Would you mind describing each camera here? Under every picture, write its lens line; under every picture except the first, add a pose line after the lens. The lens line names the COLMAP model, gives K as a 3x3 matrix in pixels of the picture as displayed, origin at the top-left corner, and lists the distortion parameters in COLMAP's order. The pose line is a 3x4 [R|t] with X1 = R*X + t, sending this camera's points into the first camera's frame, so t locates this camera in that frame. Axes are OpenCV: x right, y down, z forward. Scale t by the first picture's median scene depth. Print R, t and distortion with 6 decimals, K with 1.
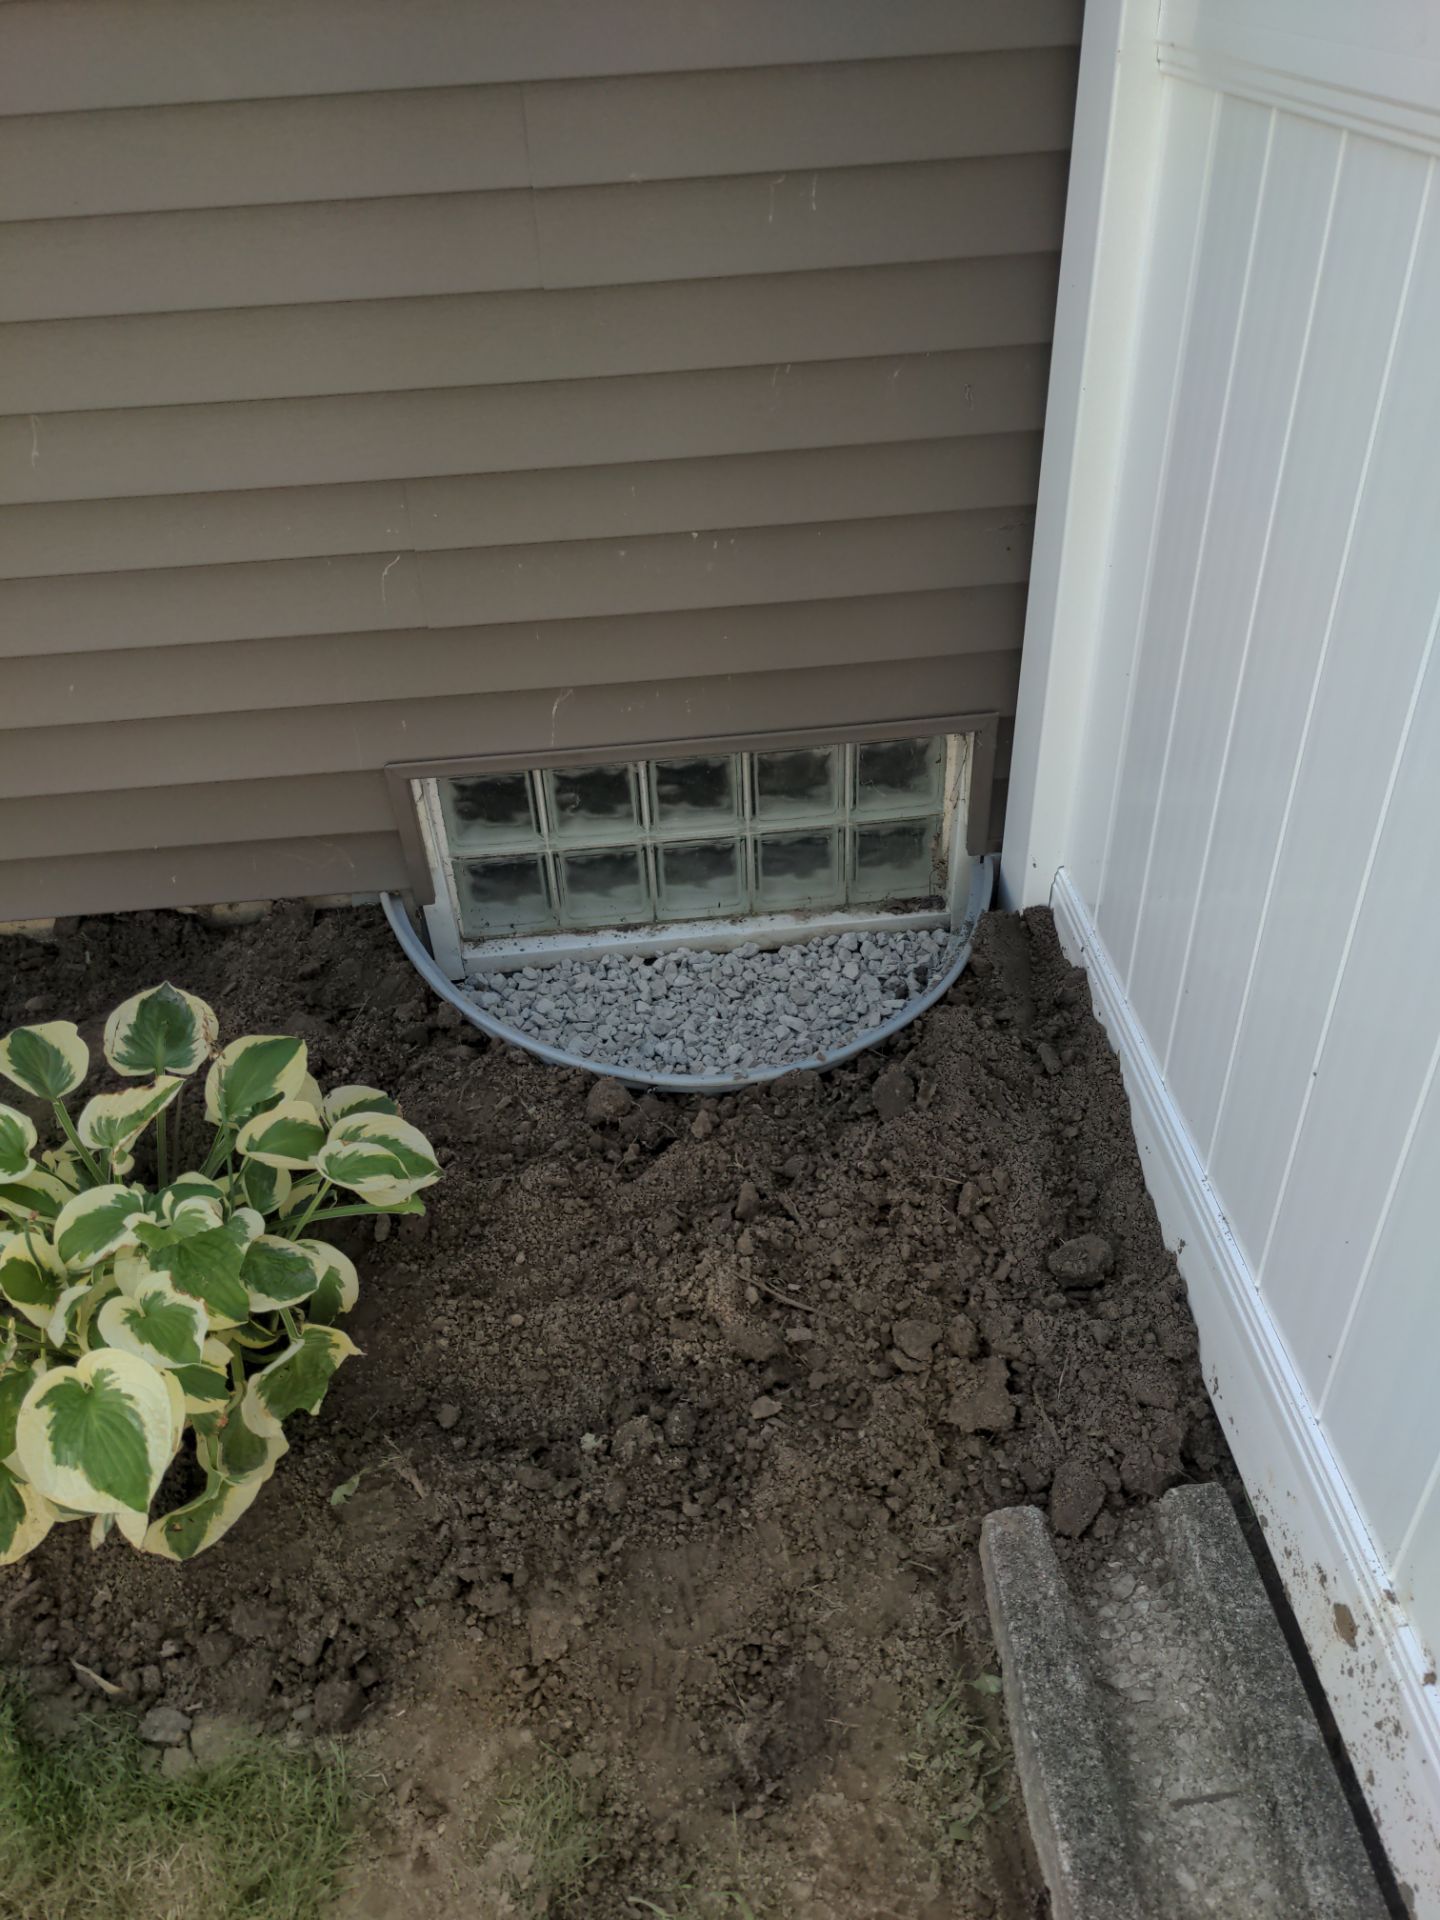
lens RADIAL K [[1489.1, 0, 720.0], [0, 1489.1, 960.0], [0, 0, 1]] dist [0.053847, -0.087457]
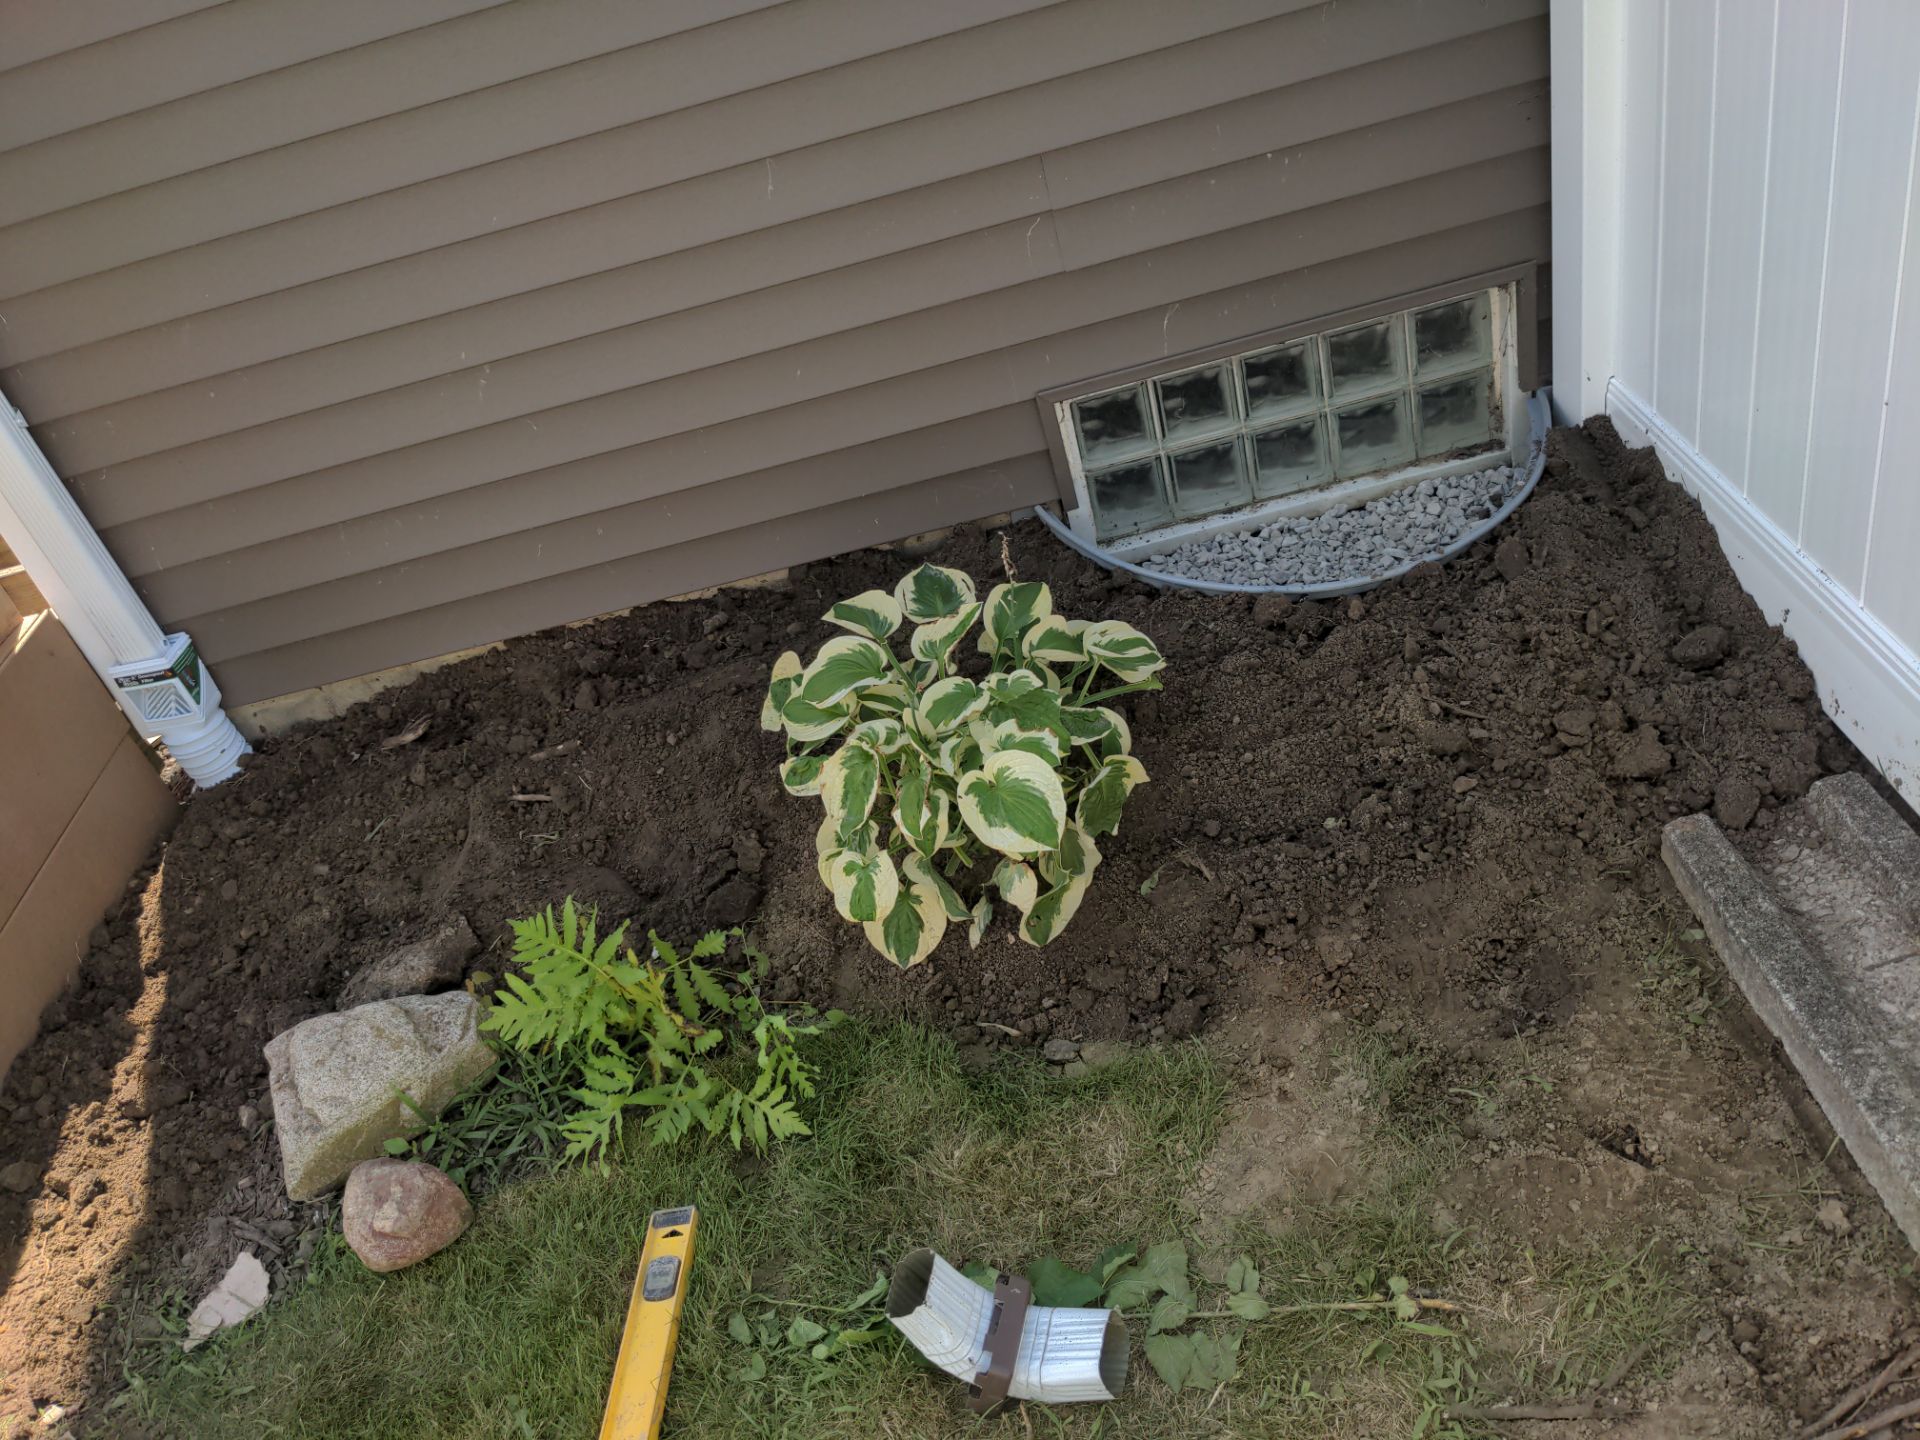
lens RADIAL K [[1497.8, 0, 951.1], [0, 1497.8, 712.6], [0, 0, 1]] dist [0.057331, -0.094702]
pose [[0.980222, -0.148078, -0.131296, -0.218089], [0.144955, 0.988885, -0.033083, 0.214251], [0.134735, 0.013397, 0.990791, -0.330404]]
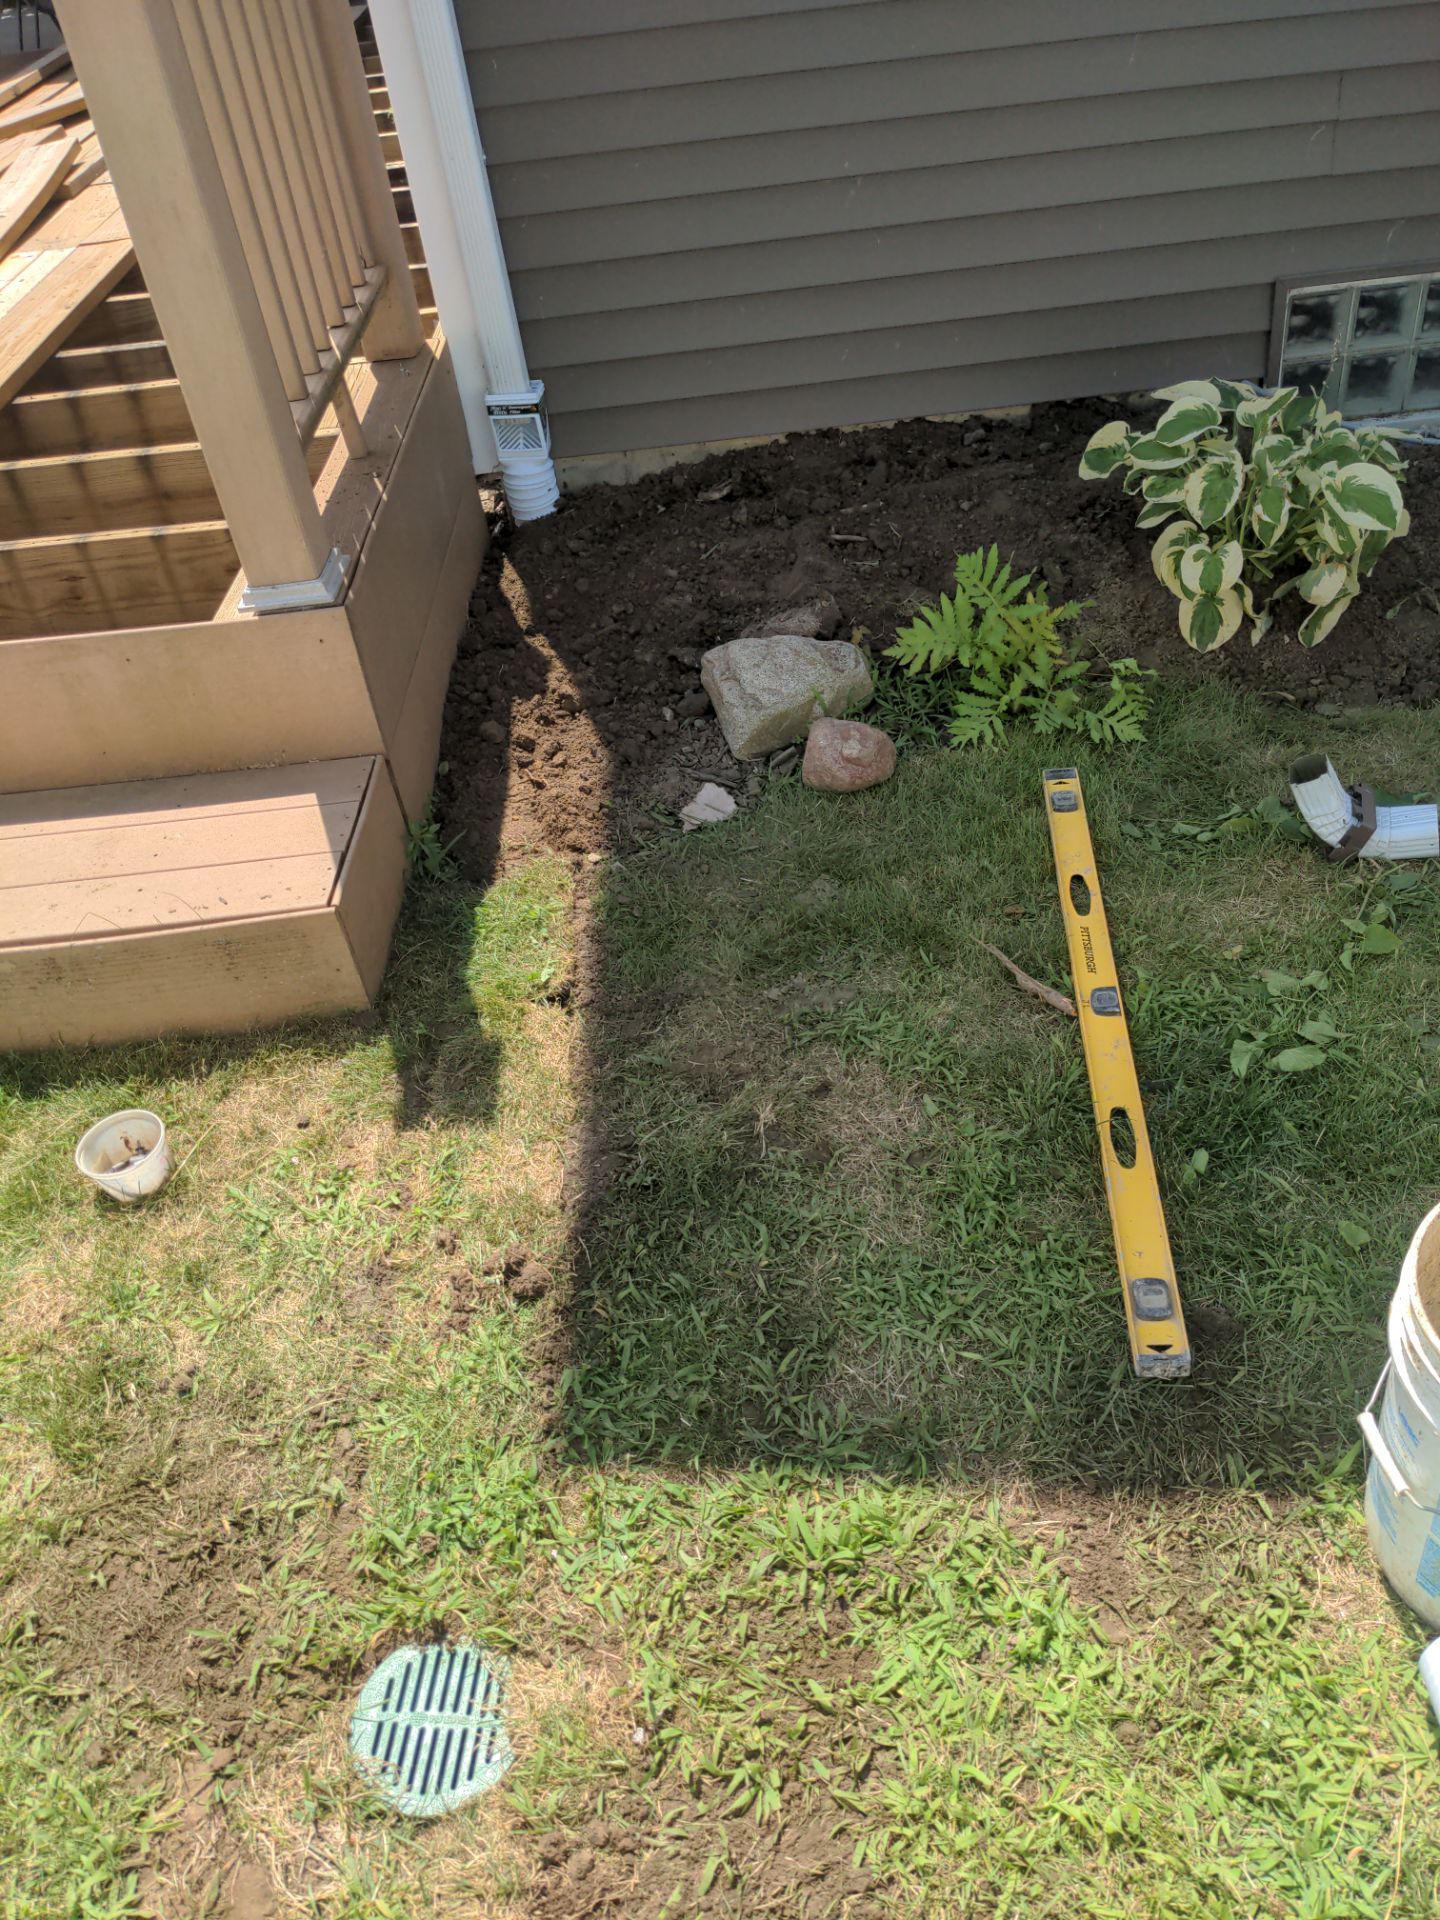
lens RADIAL K [[1497.8, 0, 747.6], [0, 1497.8, 993.4], [0, 0, 1]] dist [0.057331, -0.094702]
pose [[0.997325, -0.005700, -0.072867, -0.861765], [0.010126, 0.998116, 0.060512, 0.667831], [0.072385, -0.061088, 0.995504, -0.855974]]
